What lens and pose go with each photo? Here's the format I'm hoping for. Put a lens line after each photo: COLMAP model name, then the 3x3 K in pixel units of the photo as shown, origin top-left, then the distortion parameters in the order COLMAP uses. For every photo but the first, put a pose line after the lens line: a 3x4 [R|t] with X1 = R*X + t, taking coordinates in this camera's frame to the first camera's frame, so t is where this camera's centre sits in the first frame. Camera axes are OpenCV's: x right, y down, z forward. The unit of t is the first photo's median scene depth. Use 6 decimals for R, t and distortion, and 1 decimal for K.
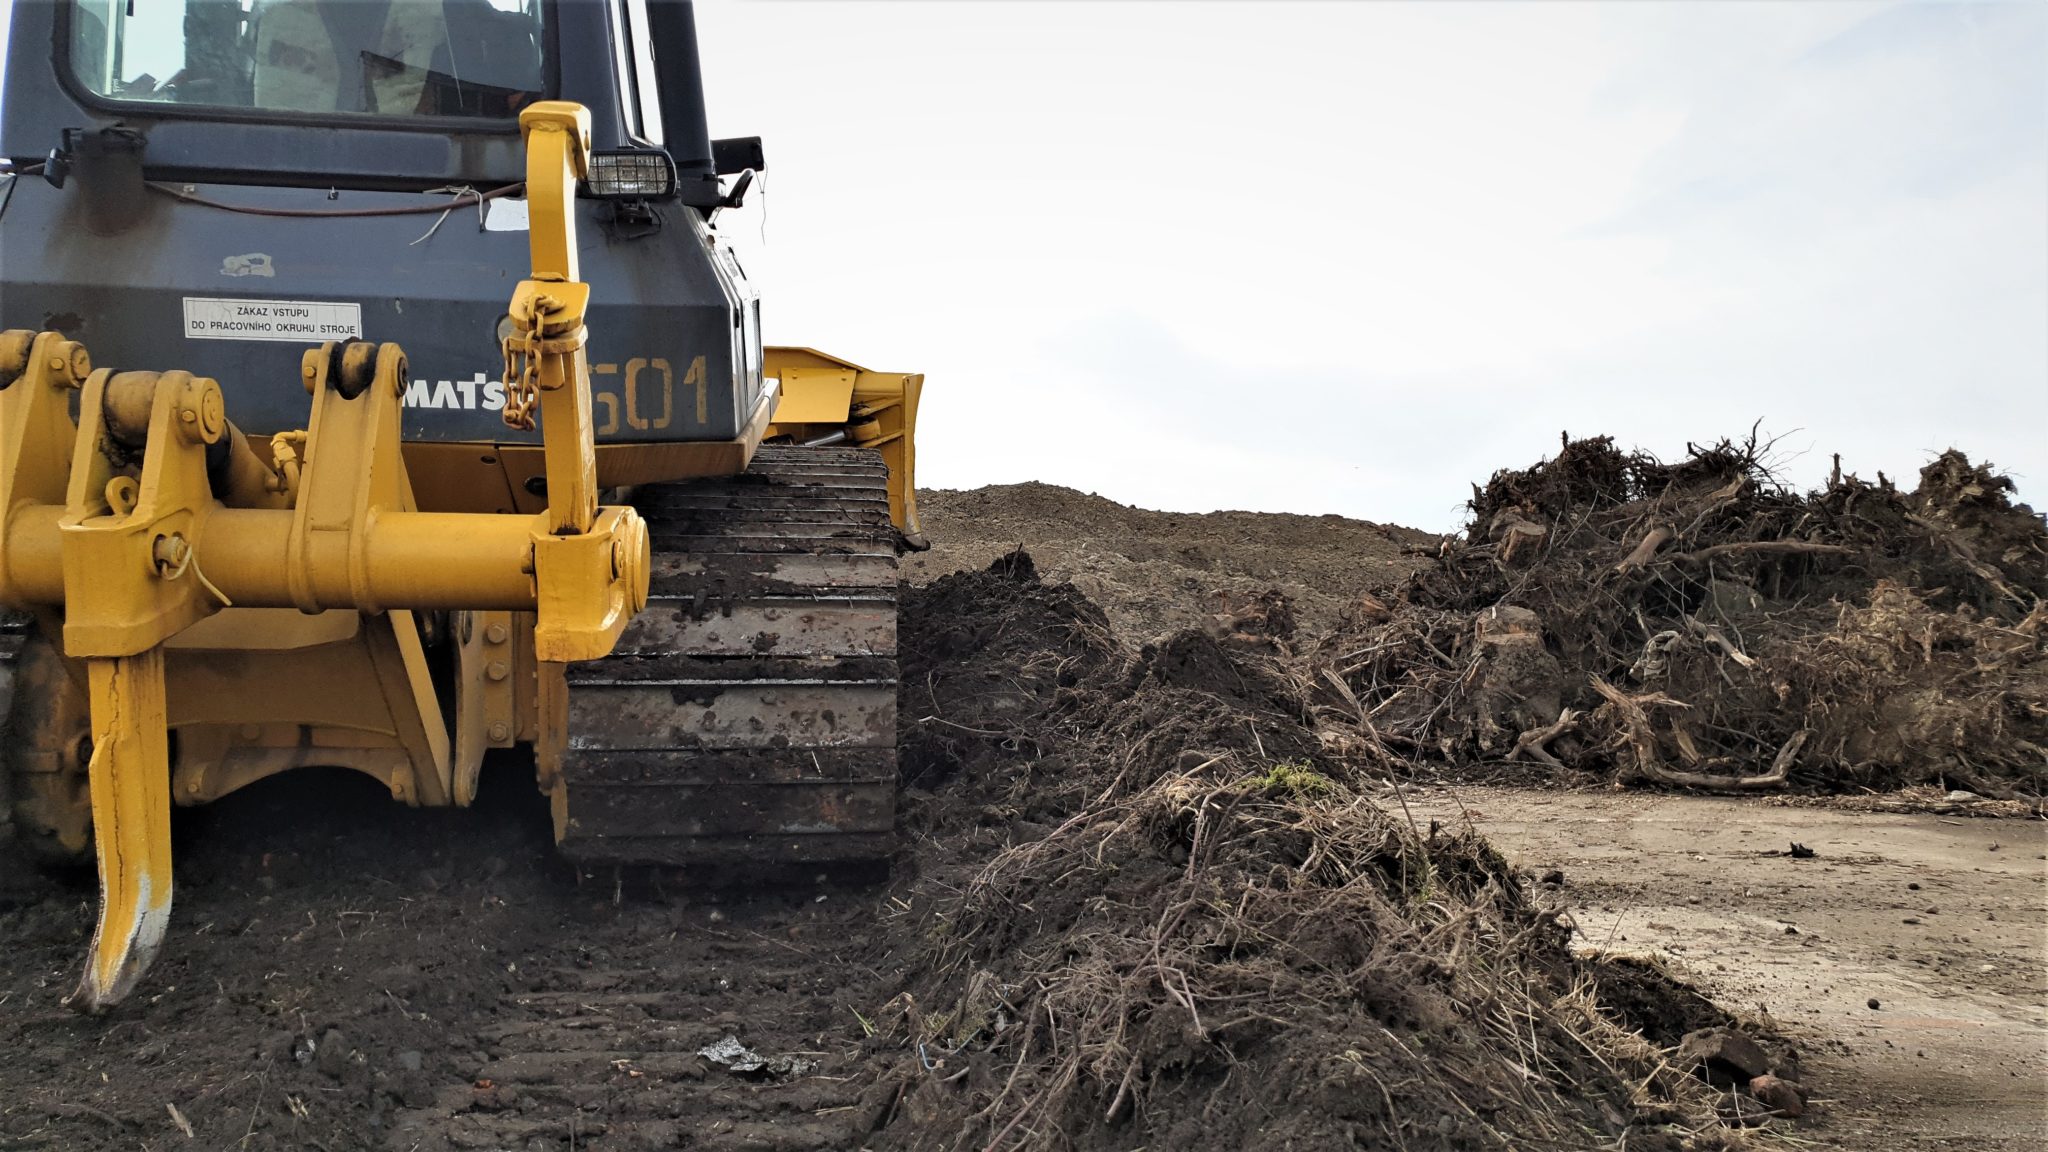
lens RADIAL K [[1582.8, 0, 1013.3], [0, 1582.8, 588.0], [0, 0, 1]] dist [0.006757, 0.003629]
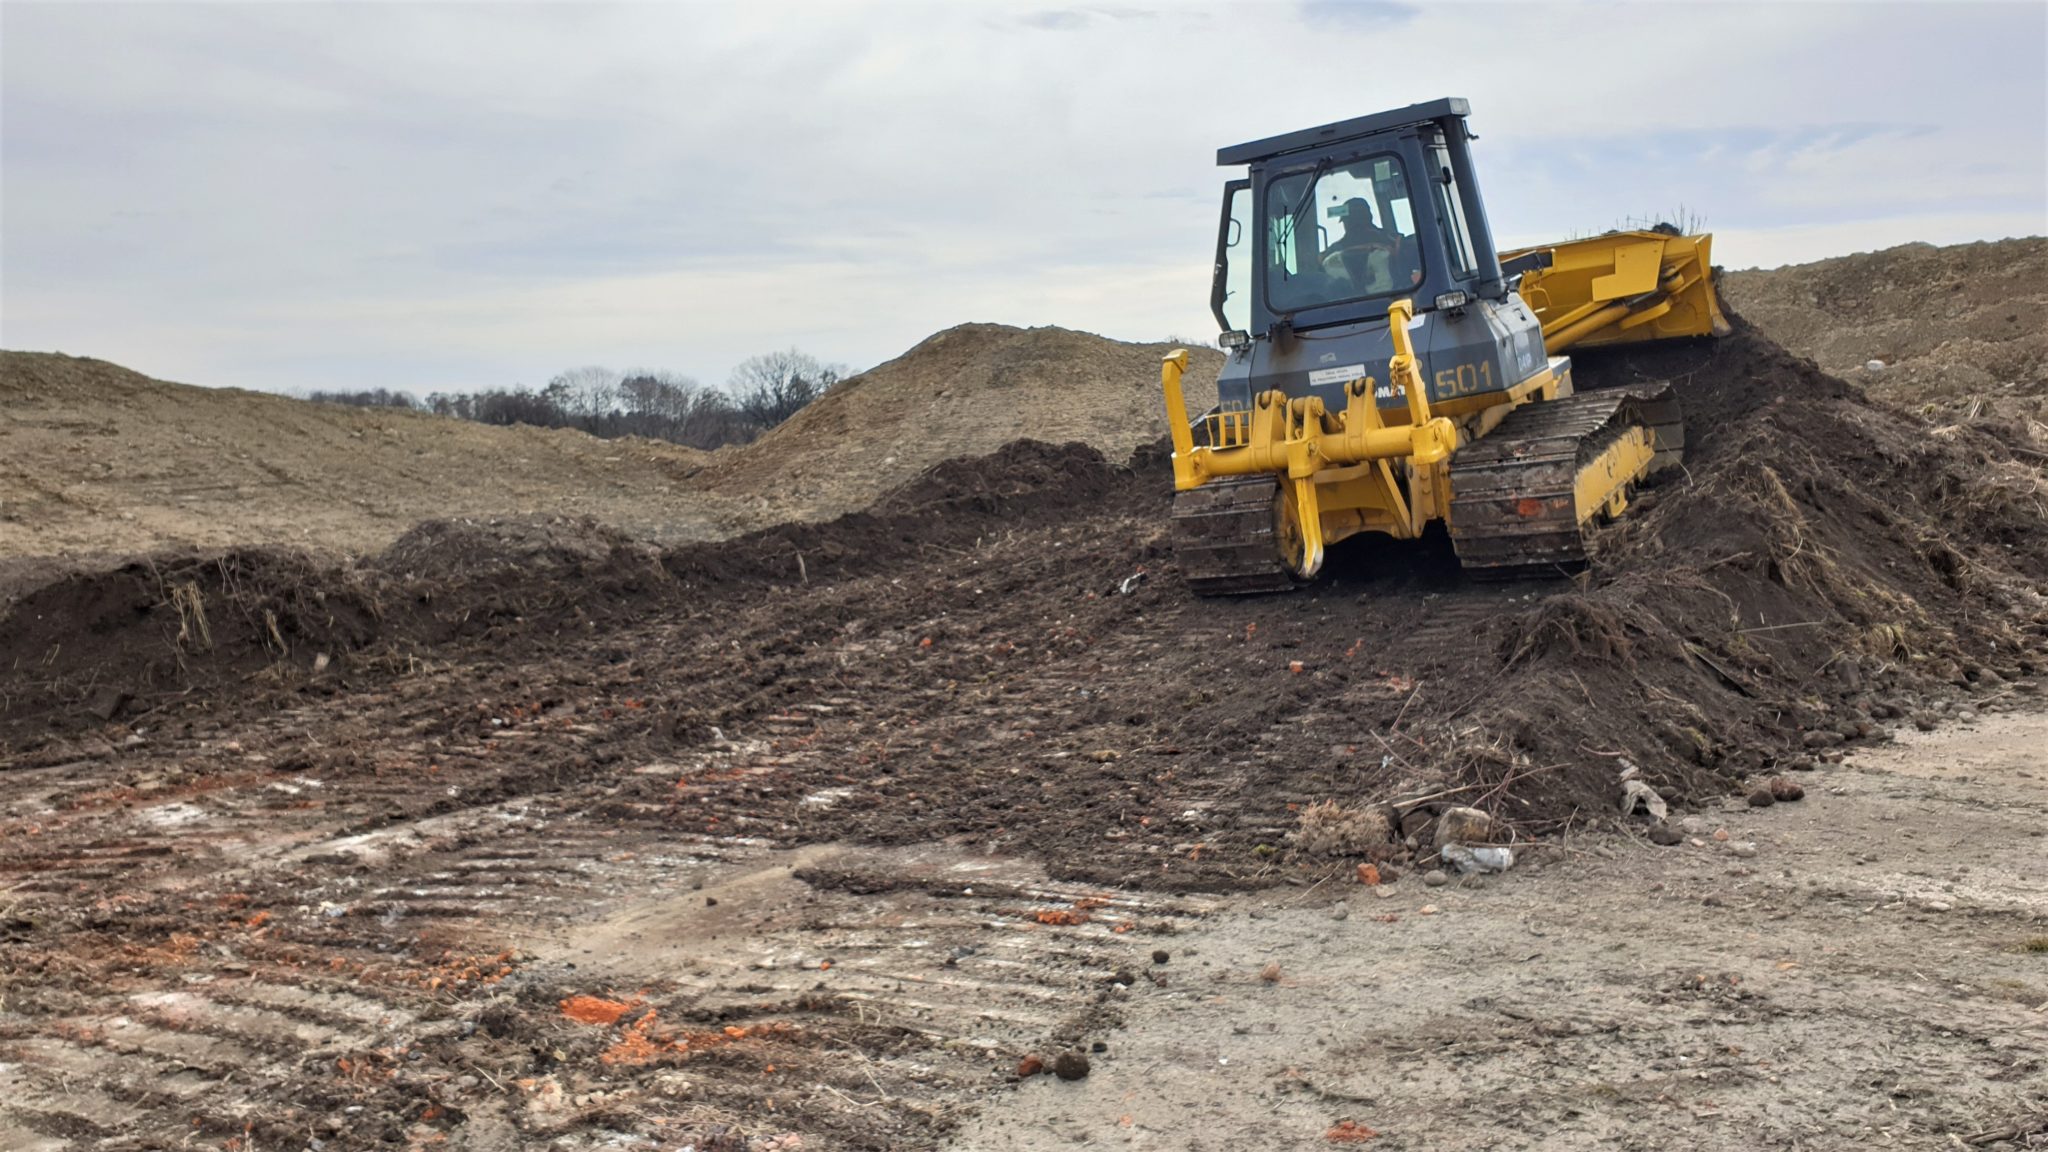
lens RADIAL K [[1582.8, 0, 1018.1], [0, 1582.8, 577.9], [0, 0, 1]] dist [0.006757, 0.003629]
pose [[0.776338, -0.082041, -0.624955, 0.978390], [0.083923, 0.996119, -0.026514, 0.262254], [0.624705, -0.031864, 0.780211, -1.865775]]
